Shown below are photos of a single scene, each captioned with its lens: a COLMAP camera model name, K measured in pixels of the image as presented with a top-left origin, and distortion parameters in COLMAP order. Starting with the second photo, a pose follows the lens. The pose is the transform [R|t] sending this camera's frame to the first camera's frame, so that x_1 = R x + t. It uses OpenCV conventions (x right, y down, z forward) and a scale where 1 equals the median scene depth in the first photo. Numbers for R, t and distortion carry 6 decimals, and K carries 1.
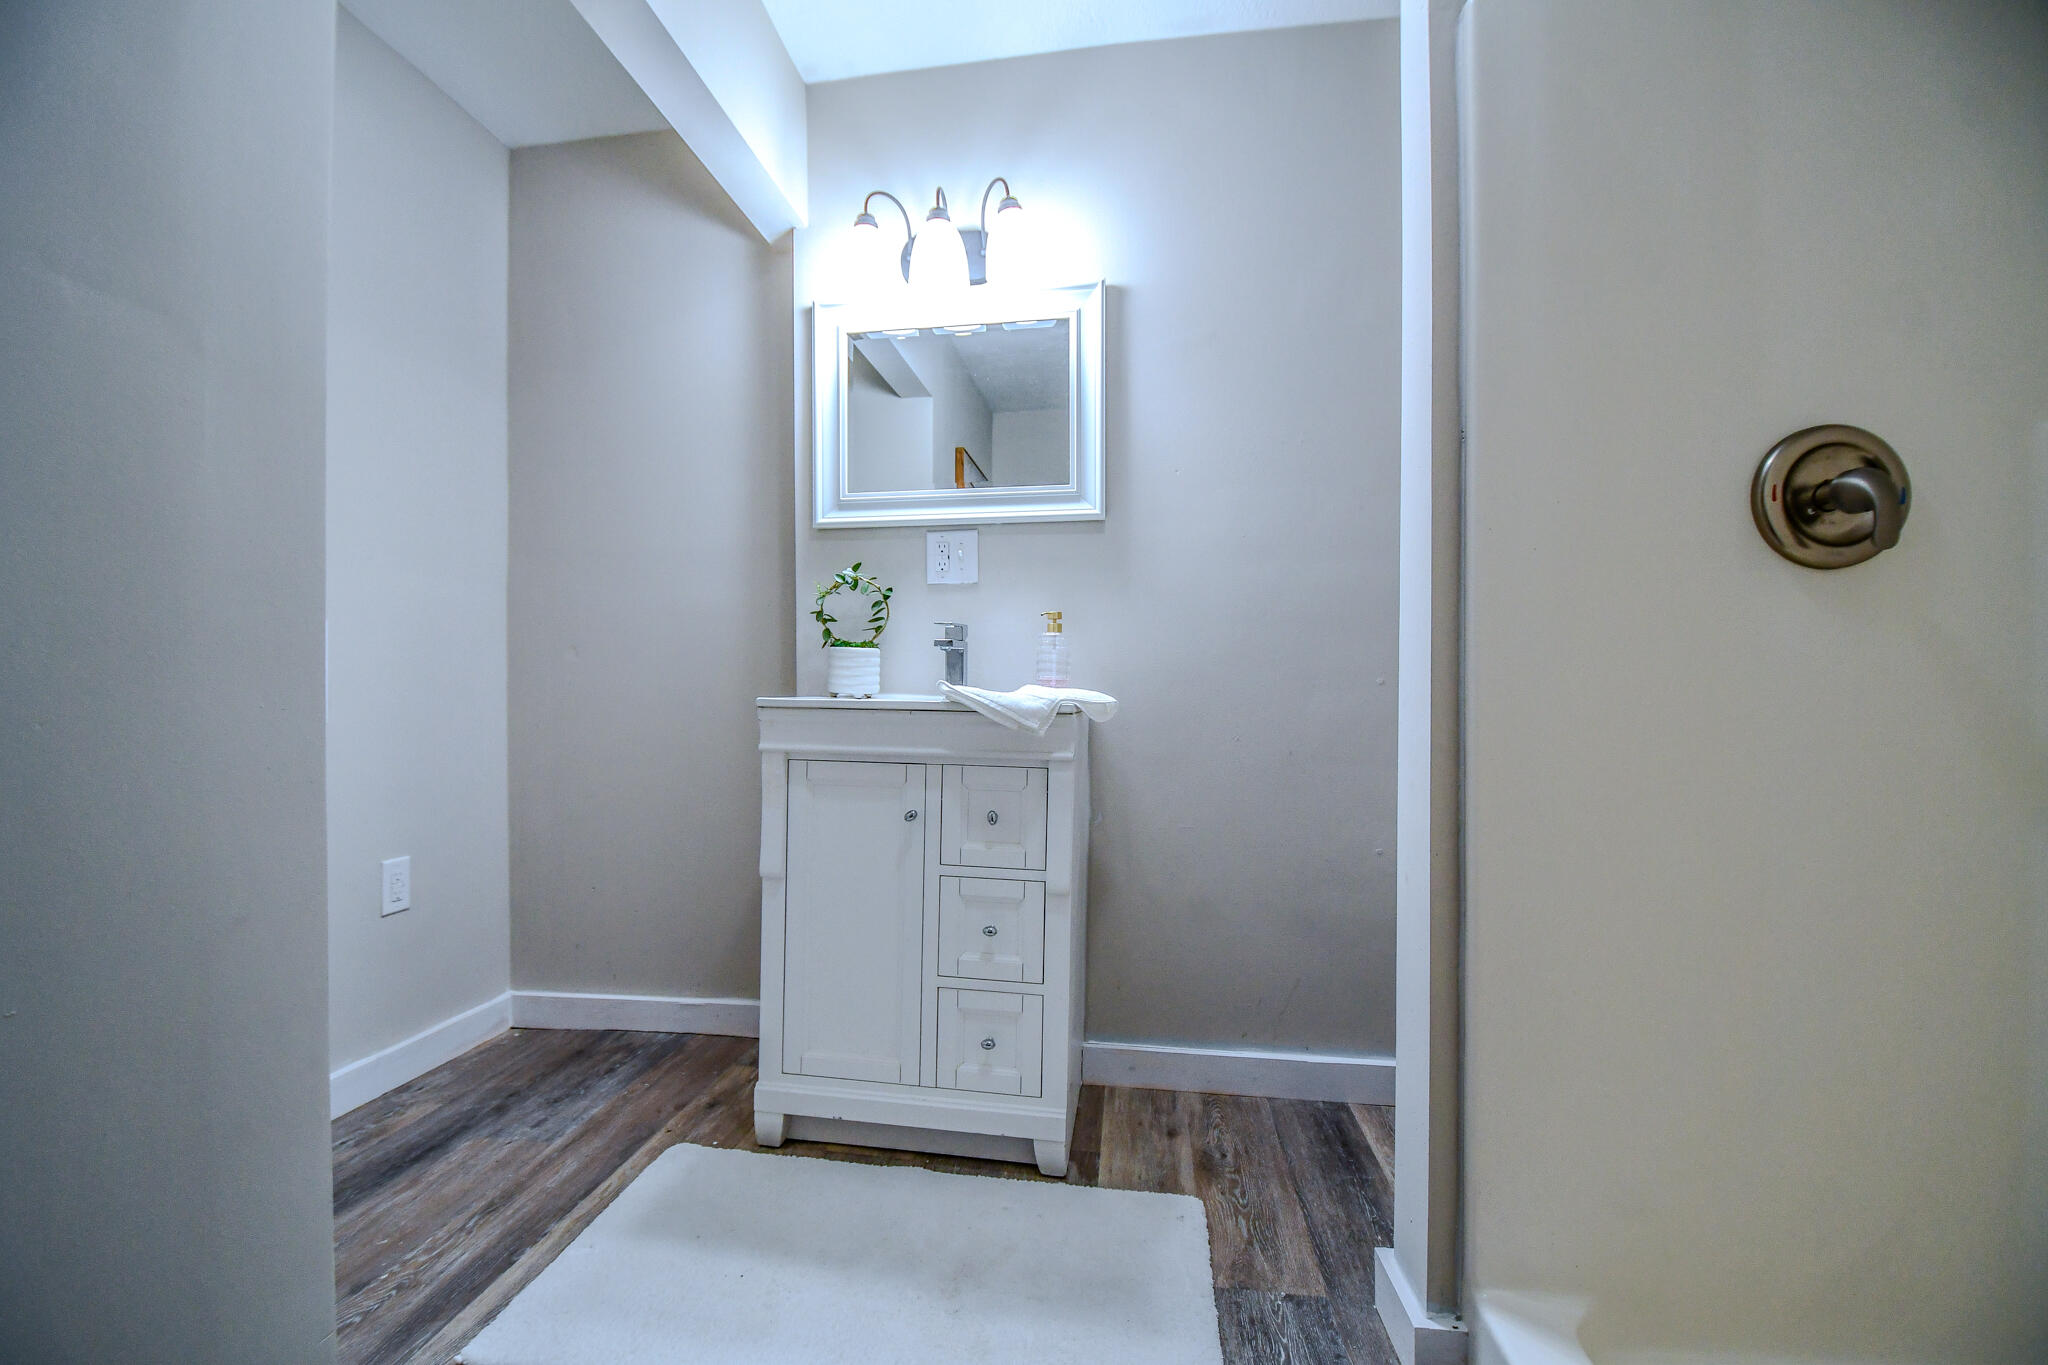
lens RADIAL K [[892.3, 0, 996.2], [0, 892.3, 693.8], [0, 0, 1]] dist [0.008149, -0.016442]
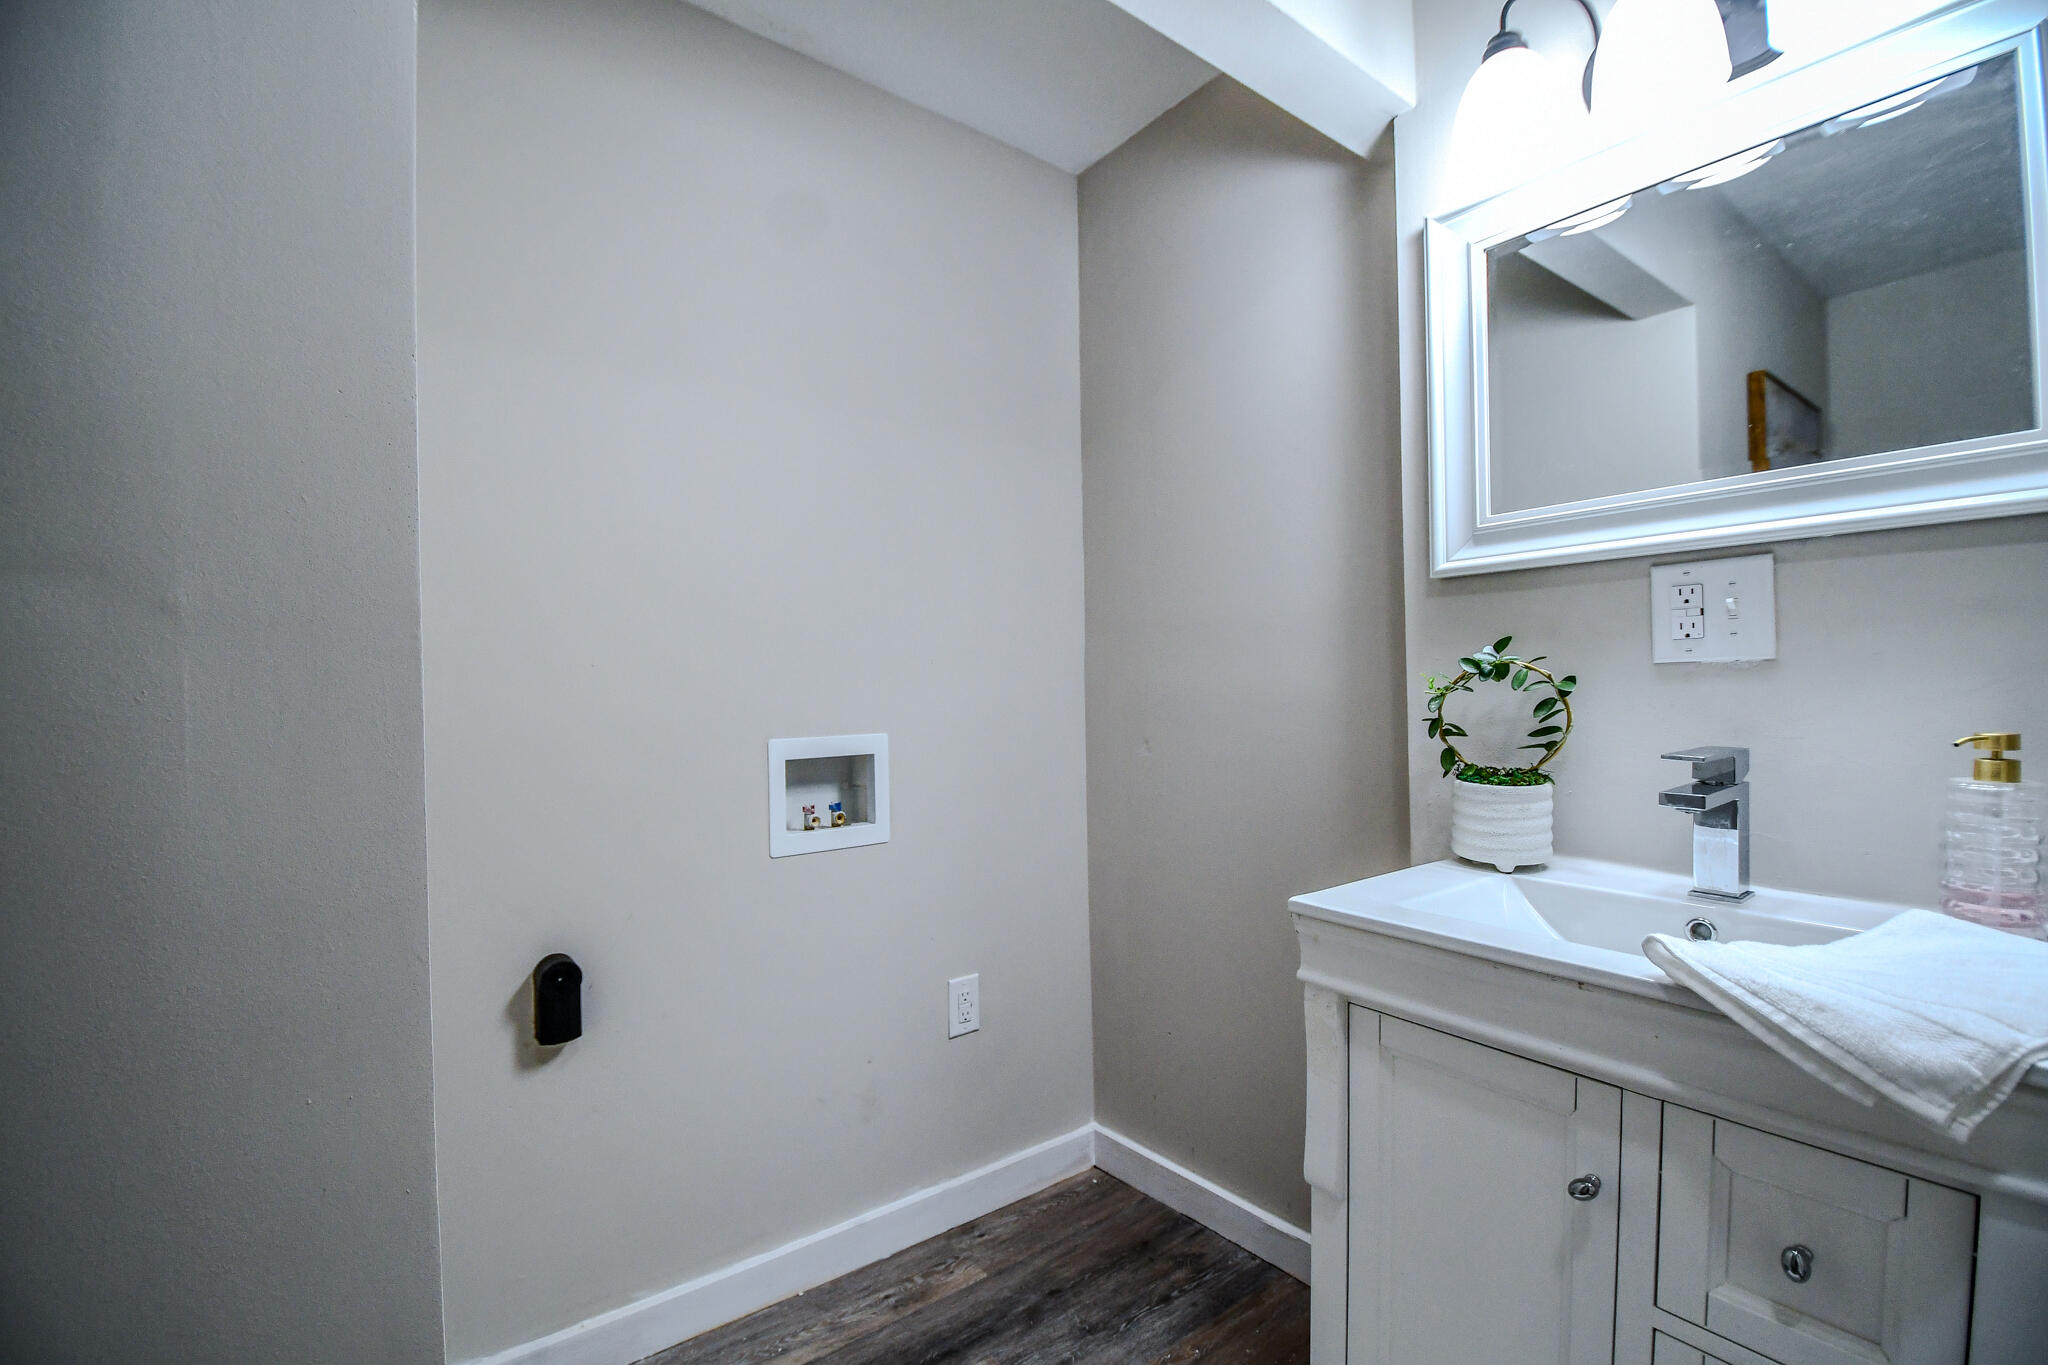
lens RADIAL K [[892.3, 0, 996.2], [0, 892.3, 693.8], [0, 0, 1]] dist [0.008149, -0.016442]
pose [[0.717522, -0.010394, -0.696458, 0.012669], [0.016217, 0.999867, 0.001786, -0.113603], [0.696347, -0.012576, 0.717595, 0.342906]]
